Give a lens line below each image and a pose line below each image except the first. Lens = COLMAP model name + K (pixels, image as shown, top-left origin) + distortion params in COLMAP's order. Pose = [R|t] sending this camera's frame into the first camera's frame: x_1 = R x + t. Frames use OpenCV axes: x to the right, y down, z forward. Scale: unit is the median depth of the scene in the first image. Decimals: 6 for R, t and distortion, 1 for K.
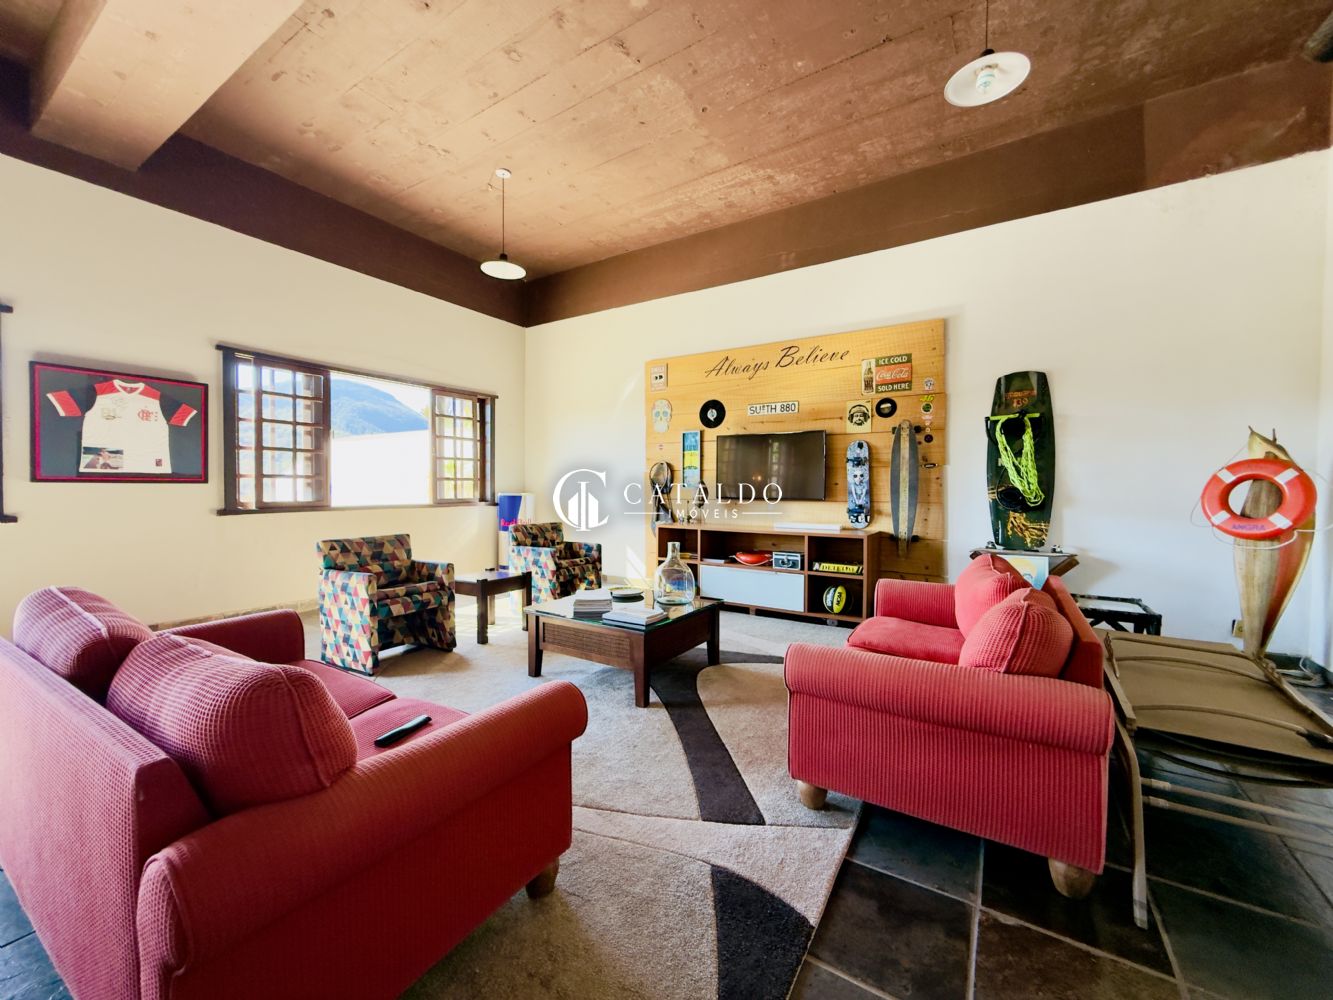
lens RADIAL K [[531.2, 0, 663.6], [0, 531.2, 500.7], [0, 0, 1]] dist [0.000230, -0.000424]
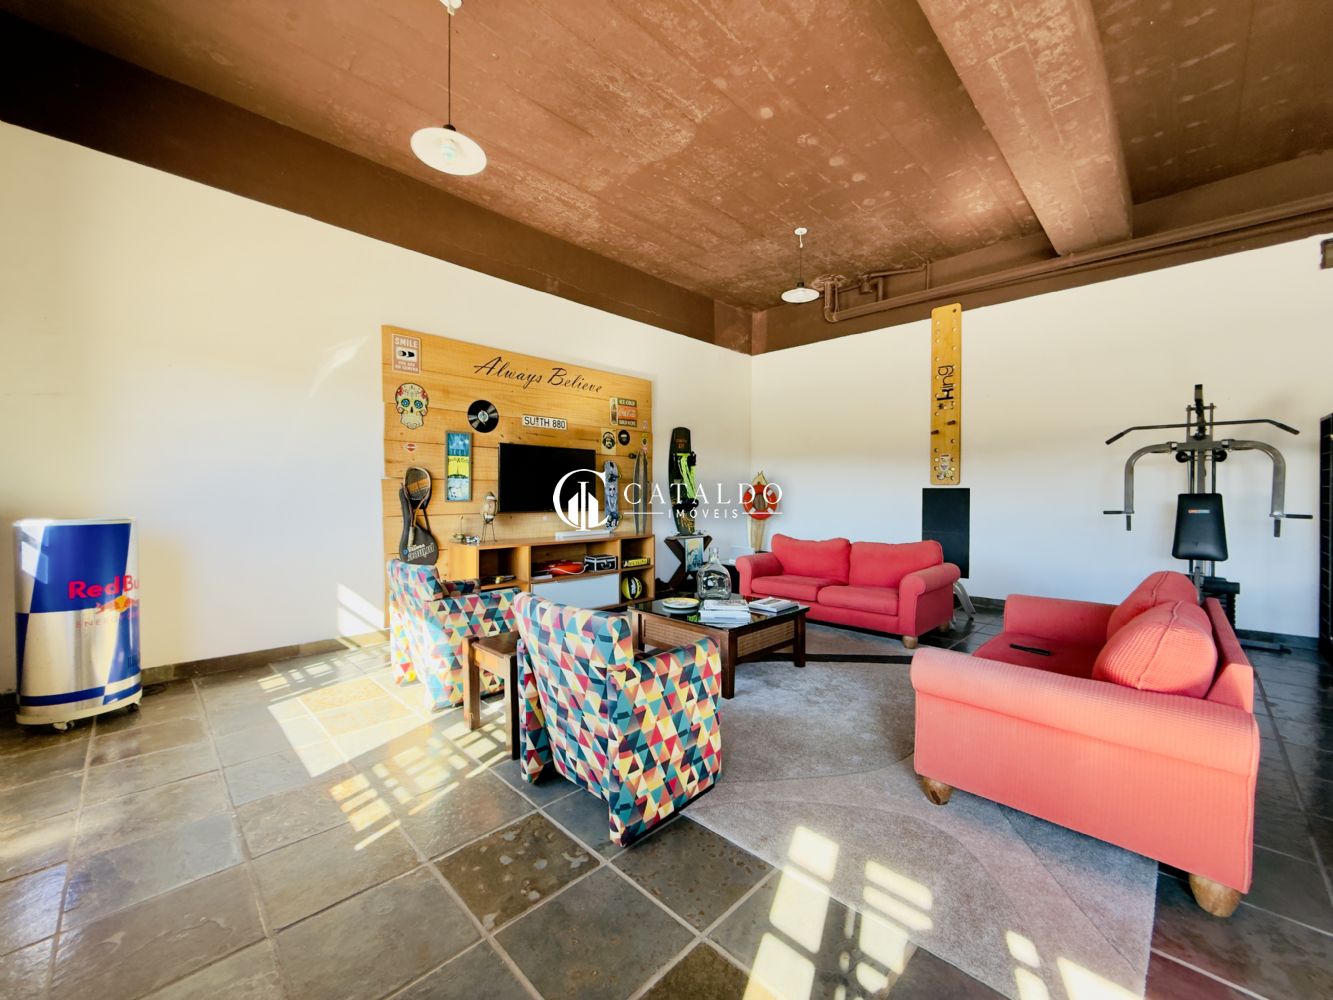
lens RADIAL K [[531.2, 0, 662.7], [0, 531.2, 501.1], [0, 0, 1]] dist [0.000230, -0.000424]
pose [[0.216230, -0.016909, 0.976196, -0.884463], [0.025002, 0.999618, 0.011777, -0.032431], [-0.976022, 0.021860, 0.216571, 0.654826]]
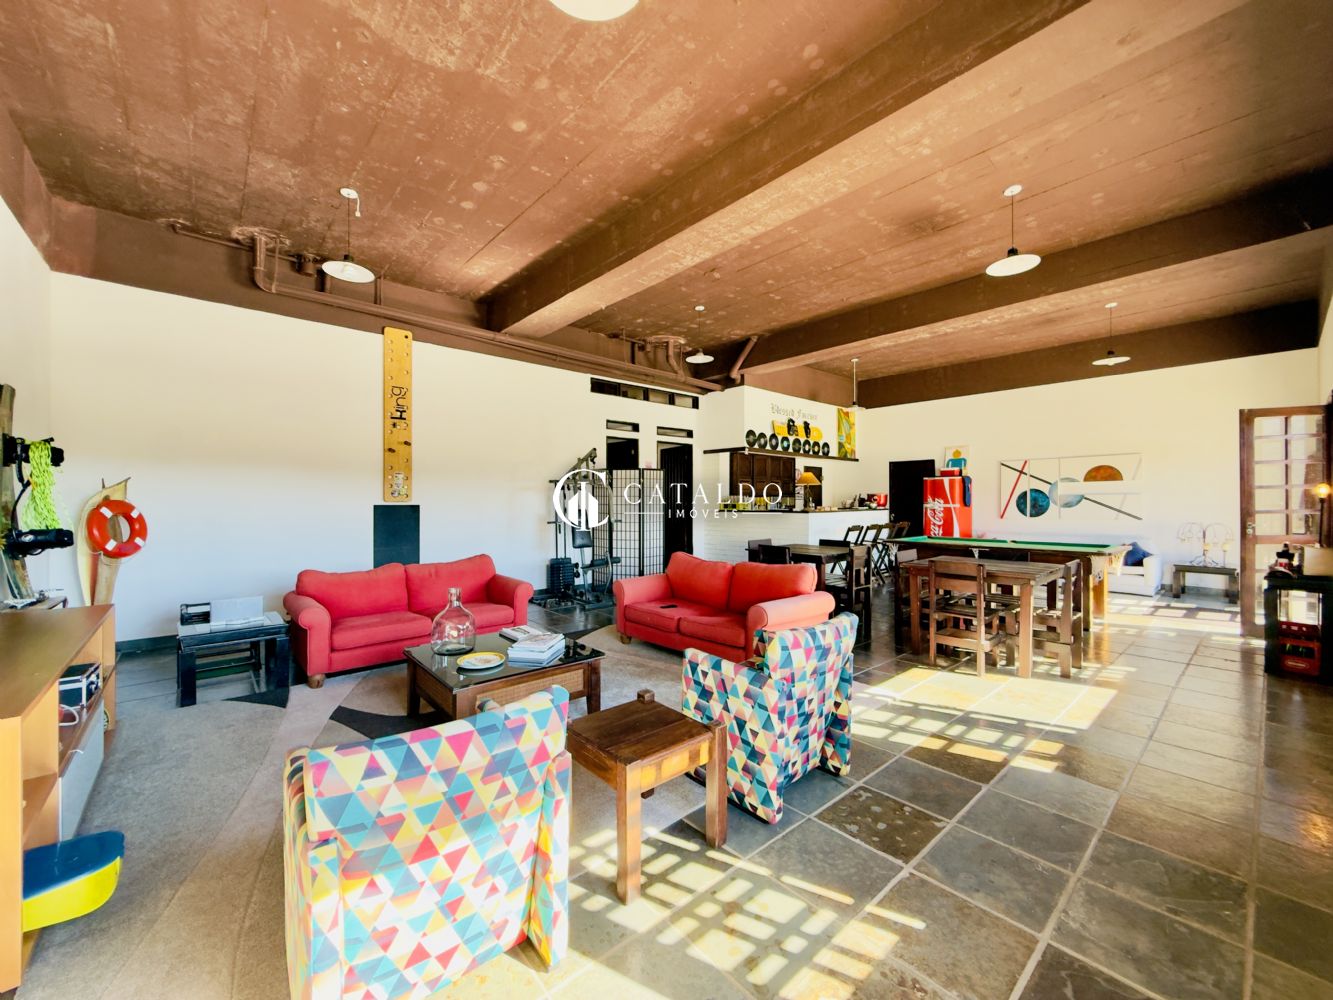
lens RADIAL K [[531.2, 0, 663.8], [0, 531.2, 501.1], [0, 0, 1]] dist [0.000230, -0.000424]
pose [[-0.959649, -0.005862, 0.281140, -0.468549], [0.002548, 0.999560, 0.029538, -0.081702], [-0.281190, 0.029063, -0.959212, 1.387586]]
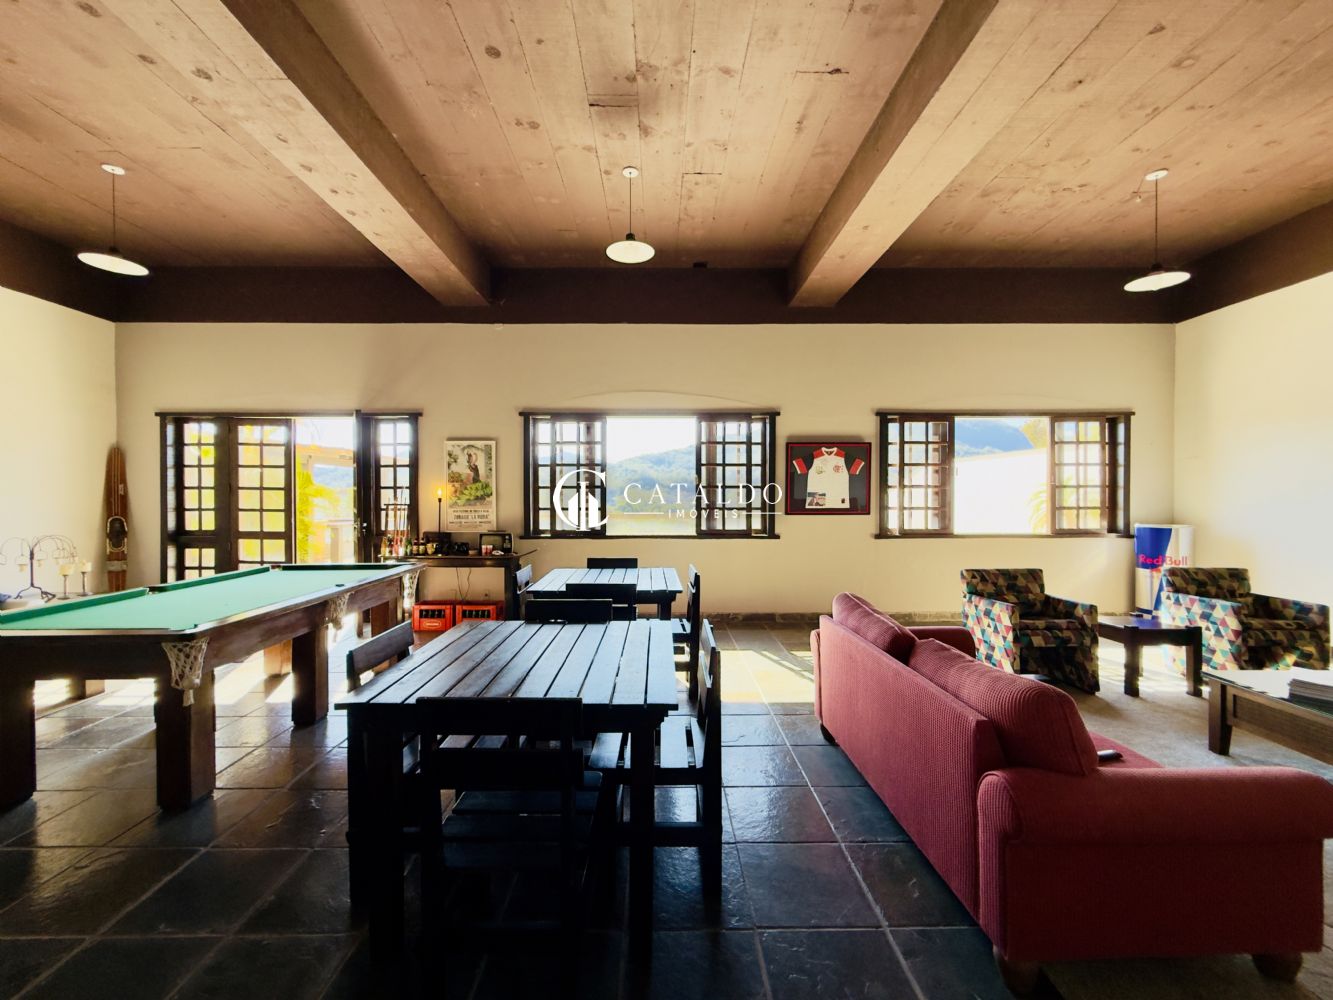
lens RADIAL K [[531.2, 0, 663.2], [0, 531.2, 499.9], [0, 0, 1]] dist [0.000230, -0.000424]
pose [[0.545883, -0.002288, -0.837858, -0.007066], [-0.017310, 0.999752, -0.014008, -0.041373], [0.837682, 0.022150, 0.545708, -0.178918]]
